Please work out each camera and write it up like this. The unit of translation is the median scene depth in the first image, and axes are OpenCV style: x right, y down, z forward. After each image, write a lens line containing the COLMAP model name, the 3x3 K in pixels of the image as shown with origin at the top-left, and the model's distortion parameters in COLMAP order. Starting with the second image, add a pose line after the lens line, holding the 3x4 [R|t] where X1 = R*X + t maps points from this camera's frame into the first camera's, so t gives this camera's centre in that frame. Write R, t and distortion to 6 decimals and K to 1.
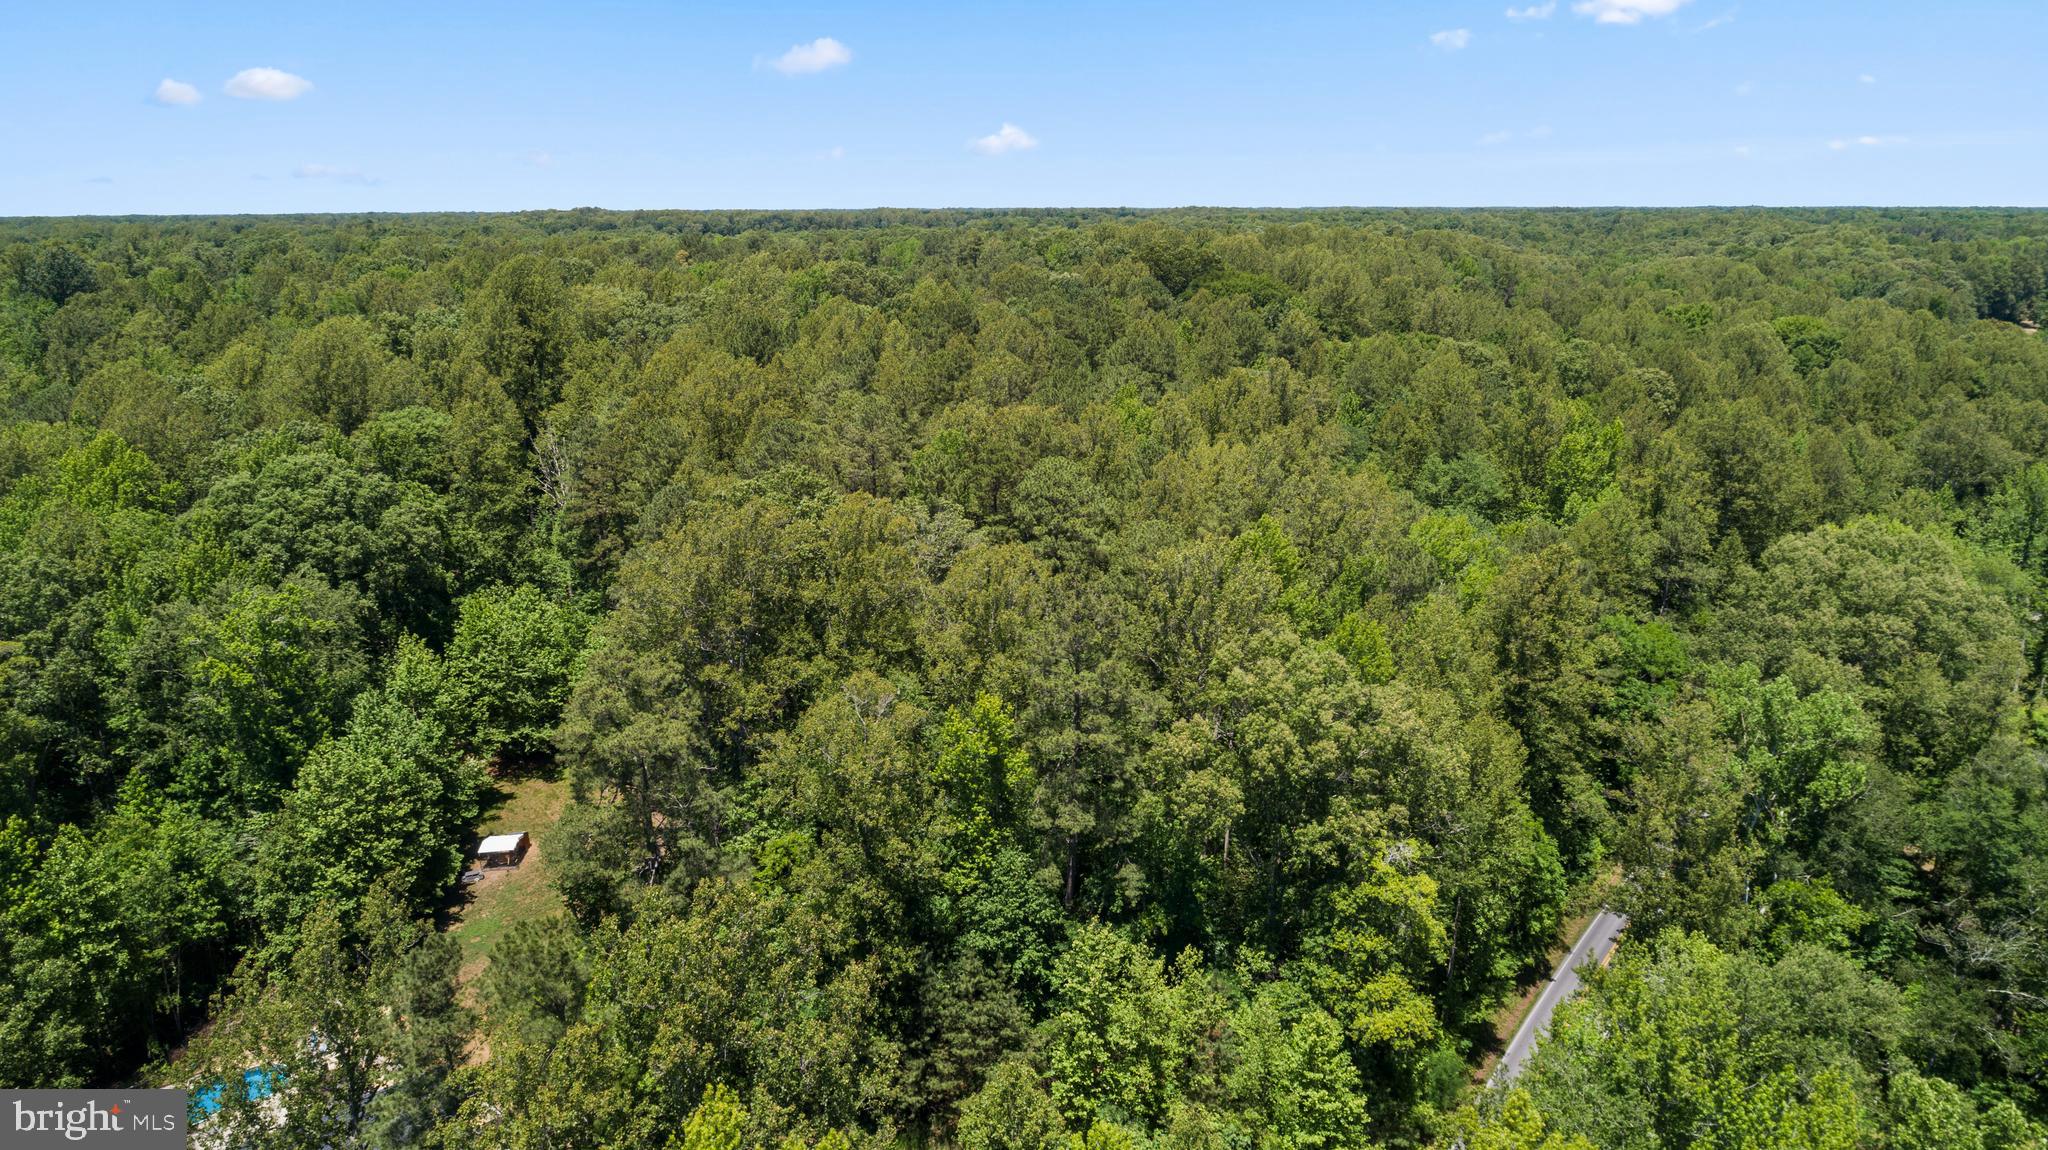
lens RADIAL K [[1401.3, 0, 1022.4], [0, 1401.3, 558.7], [0, 0, 1]] dist [-0.018177, 0.011166]
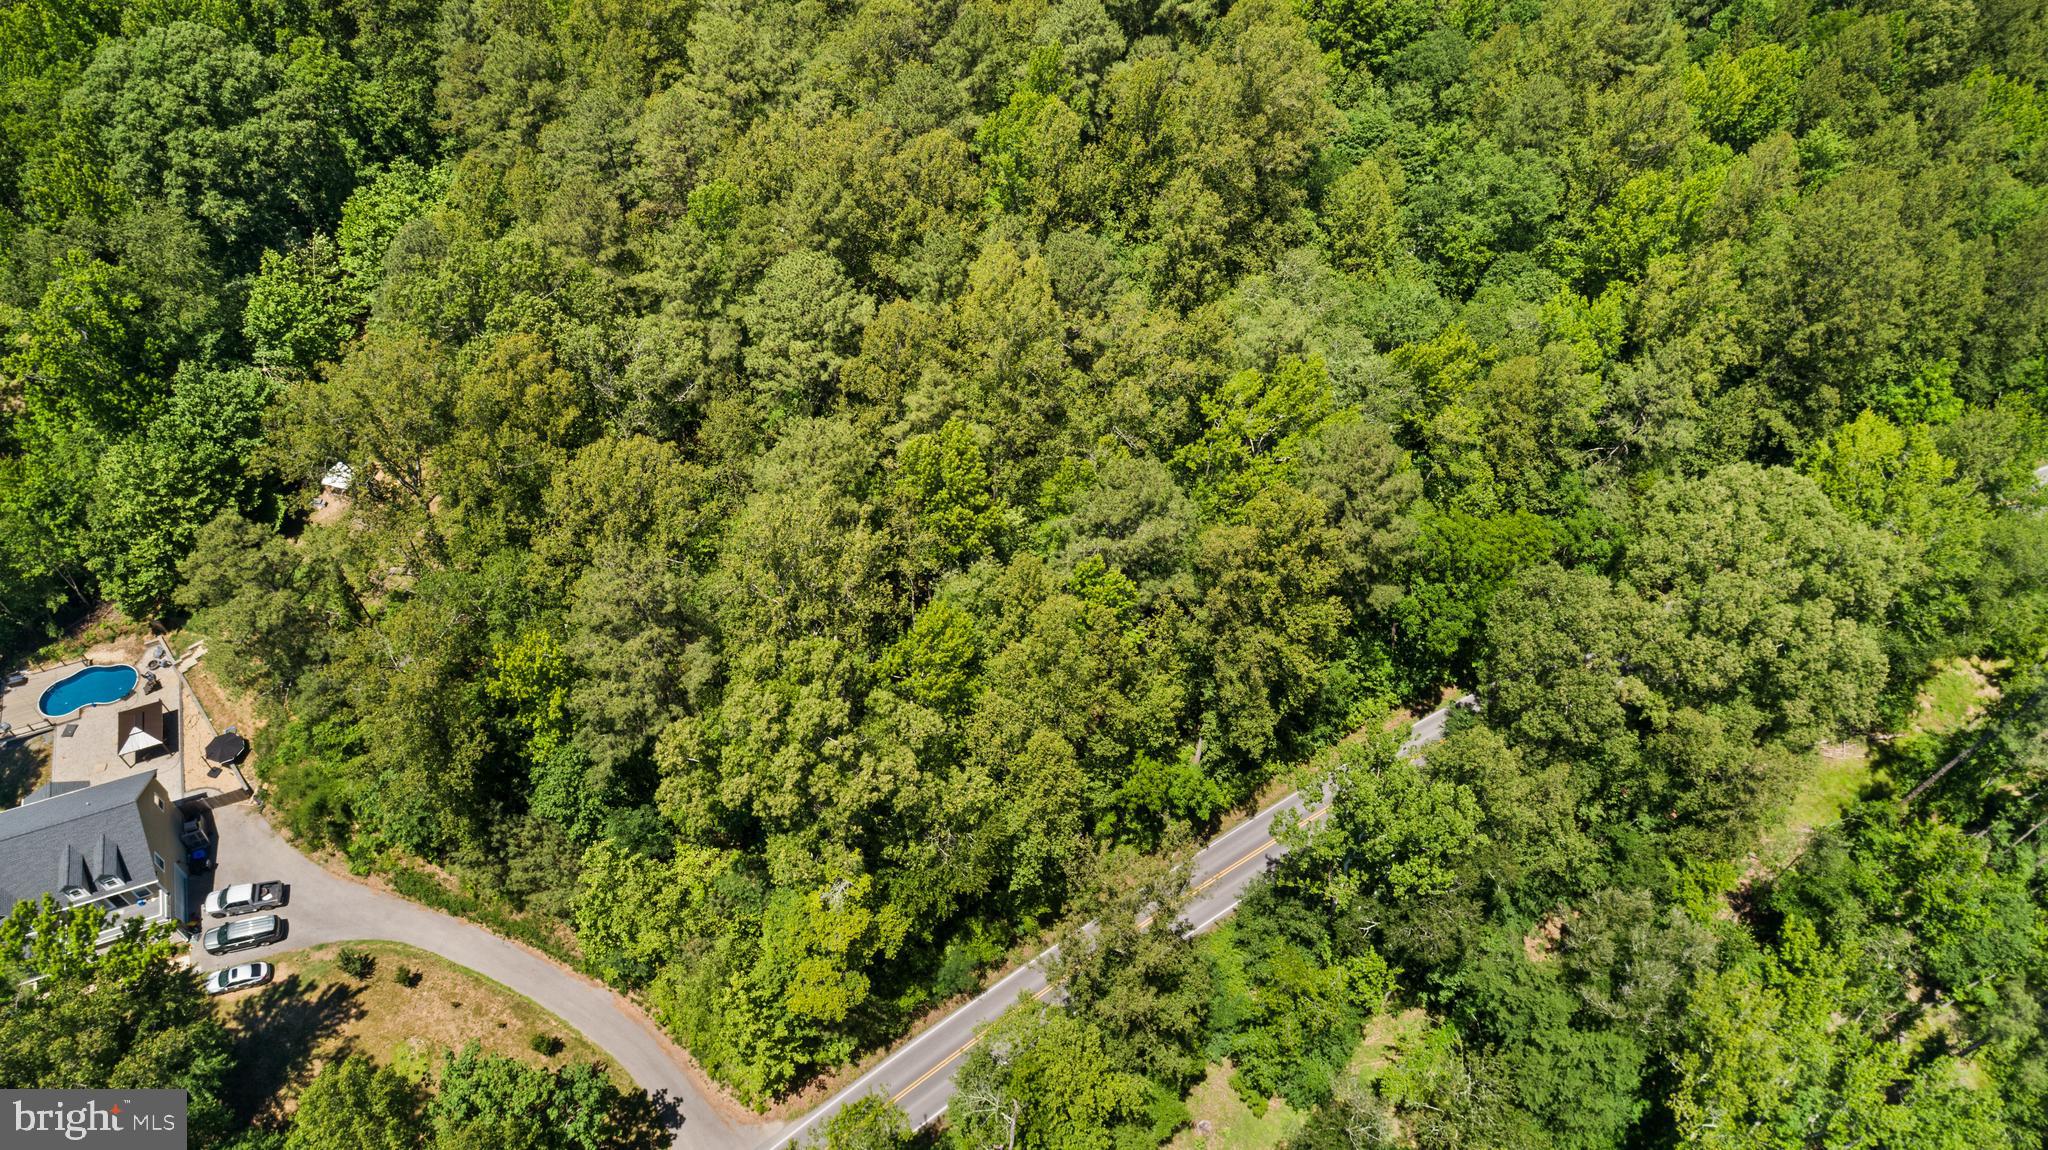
lens RADIAL K [[1401.3, 0, 1023.1], [0, 1401.3, 583.5], [0, 0, 1]] dist [-0.018177, 0.011166]
pose [[0.940128, 0.276446, -0.199341, 0.367523], [-0.107233, 0.795105, 0.596917, -0.426539], [0.323512, -0.539802, 0.777145, 0.219510]]
